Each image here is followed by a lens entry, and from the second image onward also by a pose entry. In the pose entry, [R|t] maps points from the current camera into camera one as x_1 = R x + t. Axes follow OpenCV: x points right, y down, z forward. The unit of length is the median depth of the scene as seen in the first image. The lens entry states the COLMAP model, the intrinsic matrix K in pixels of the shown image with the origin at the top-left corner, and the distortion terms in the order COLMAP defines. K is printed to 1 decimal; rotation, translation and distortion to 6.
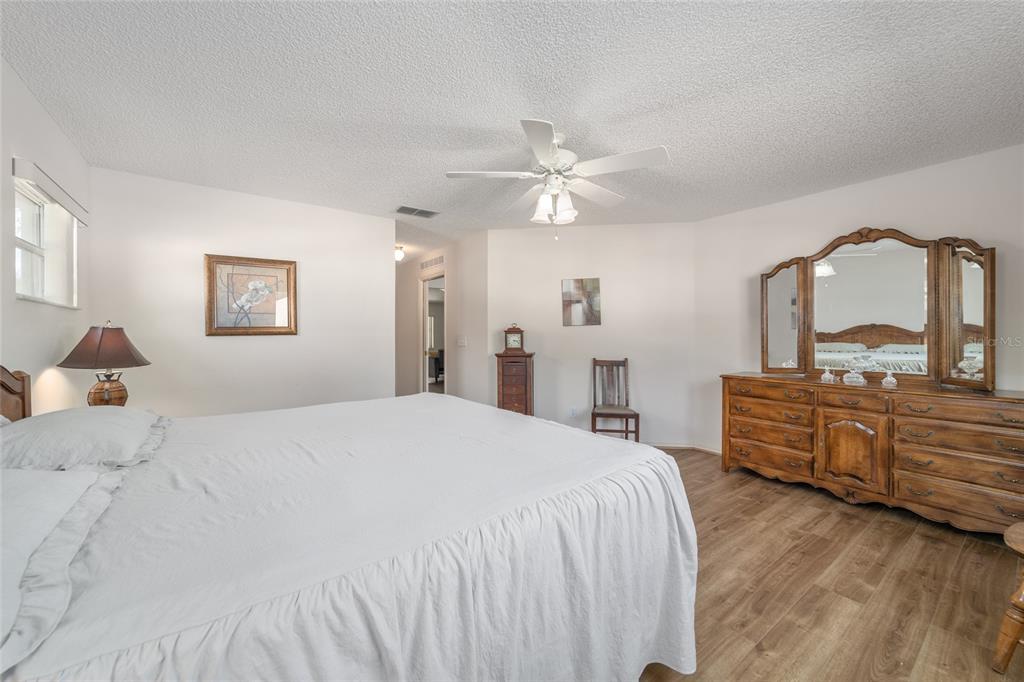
lens RADIAL K [[393.1, 0, 519.9], [0, 393.1, 335.3], [0, 0, 1]] dist [-0.010912, 0.004222]
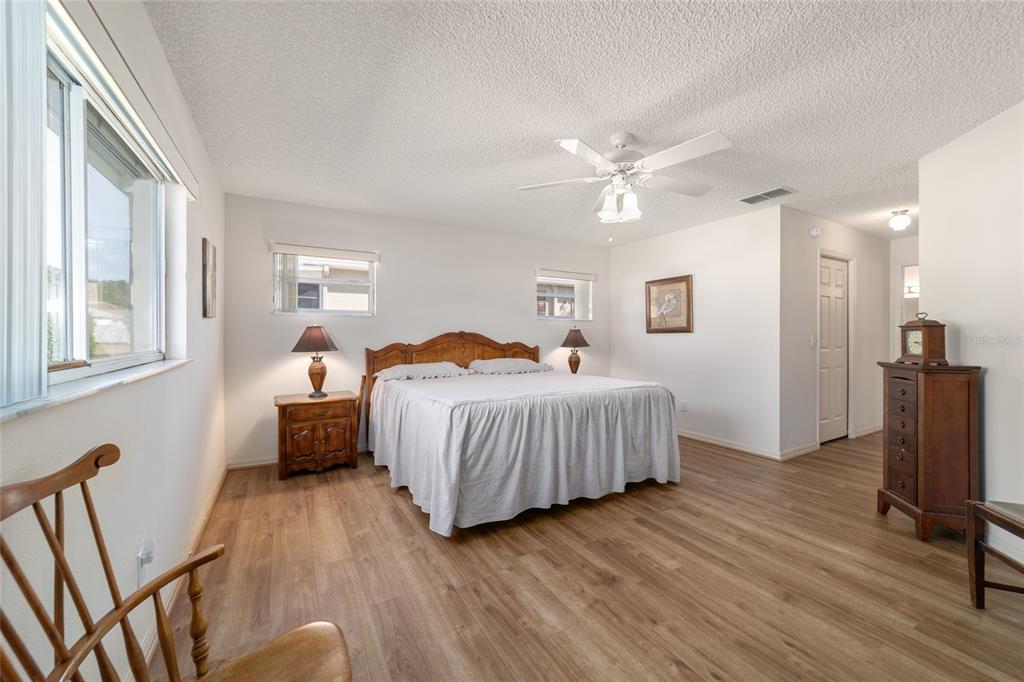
lens RADIAL K [[393.1, 0, 510.7], [0, 393.1, 337.0], [0, 0, 1]] dist [-0.010912, 0.004222]
pose [[-0.110891, 0.018961, -0.993652, 1.191008], [0.011421, 0.999776, 0.017803, -0.022845], [0.993767, -0.009374, -0.111083, 0.867183]]
